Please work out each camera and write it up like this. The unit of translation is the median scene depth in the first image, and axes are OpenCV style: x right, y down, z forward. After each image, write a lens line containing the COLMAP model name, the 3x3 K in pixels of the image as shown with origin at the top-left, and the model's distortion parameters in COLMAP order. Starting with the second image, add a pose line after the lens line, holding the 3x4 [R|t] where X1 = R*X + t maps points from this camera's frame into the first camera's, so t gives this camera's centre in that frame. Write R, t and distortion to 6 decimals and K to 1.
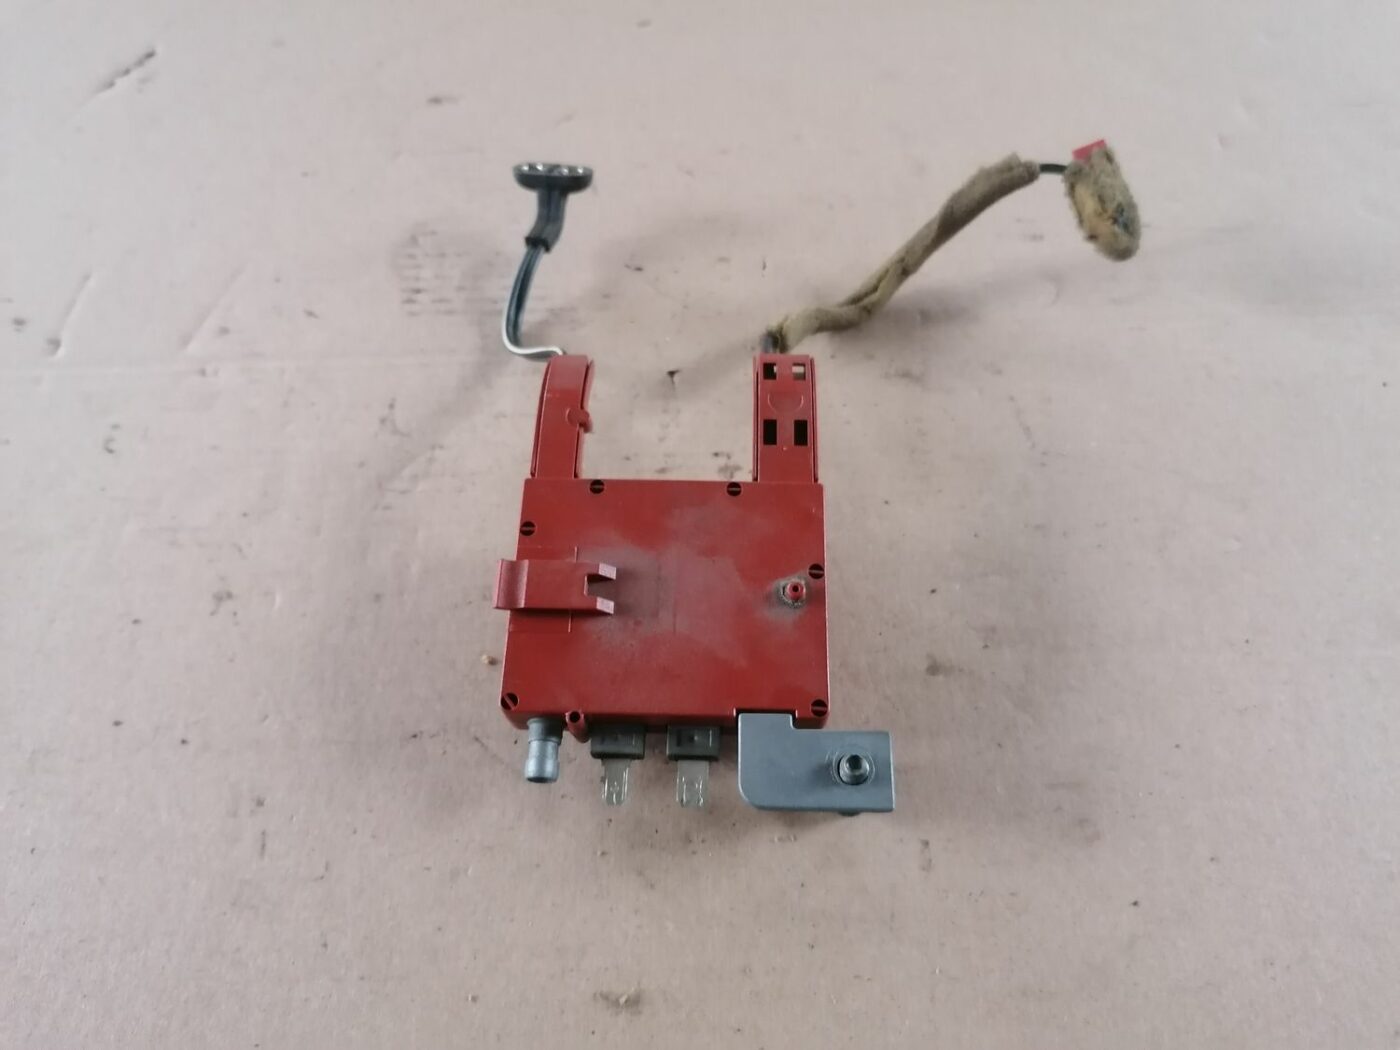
lens RADIAL K [[1097.3, 0, 705.7], [0, 1097.3, 525.4], [0, 0, 1]] dist [0.053163, -0.127197]
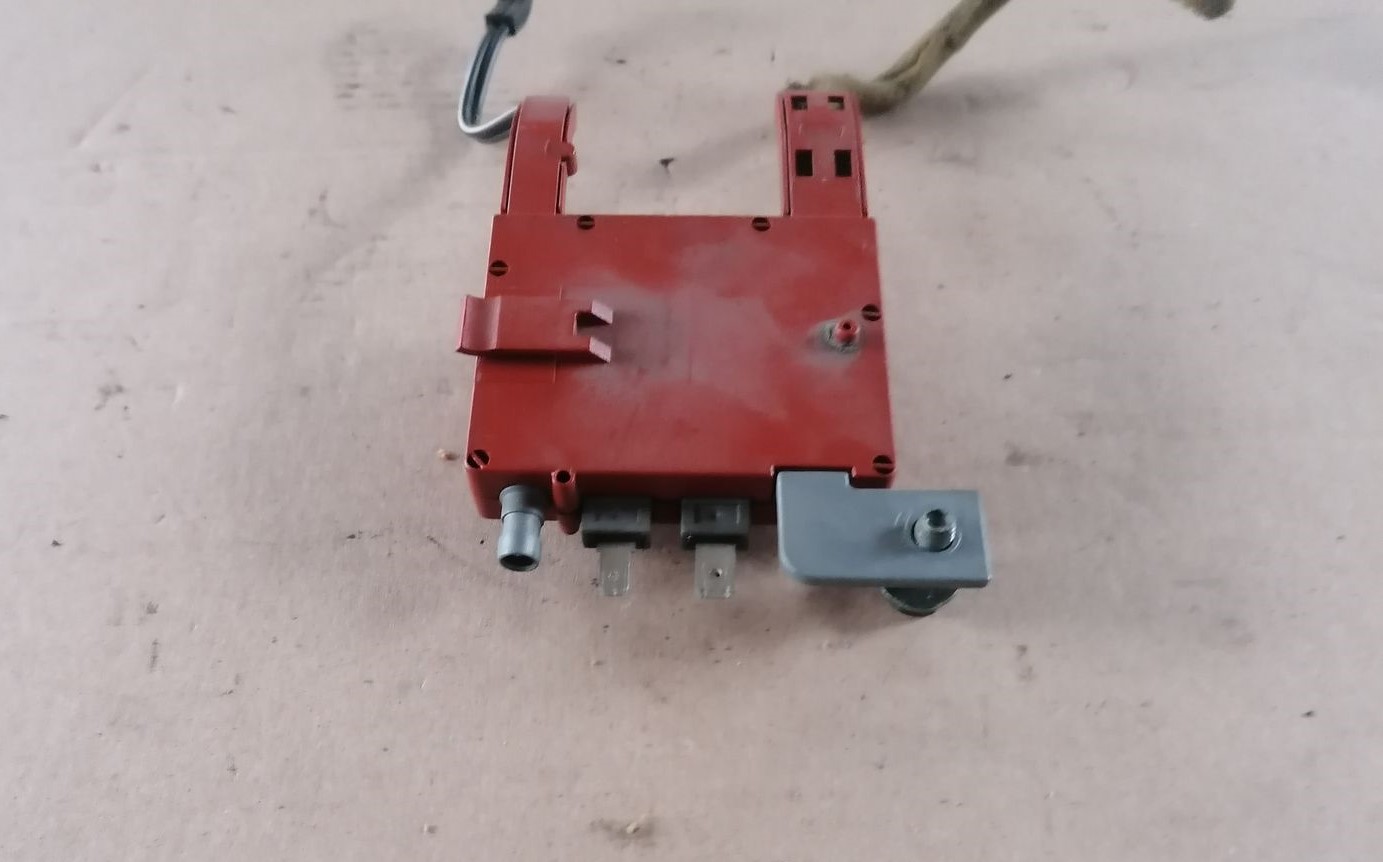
lens RADIAL K [[1167.3, 0, 637.5], [0, 1167.3, 576.7], [0, 0, 1]] dist [0.072709, -0.167031]
pose [[0.999980, 0.000790, -0.006219, -0.055843], [-0.001041, 0.999183, -0.040405, 0.248075], [0.006182, 0.040411, 0.999164, 0.170328]]
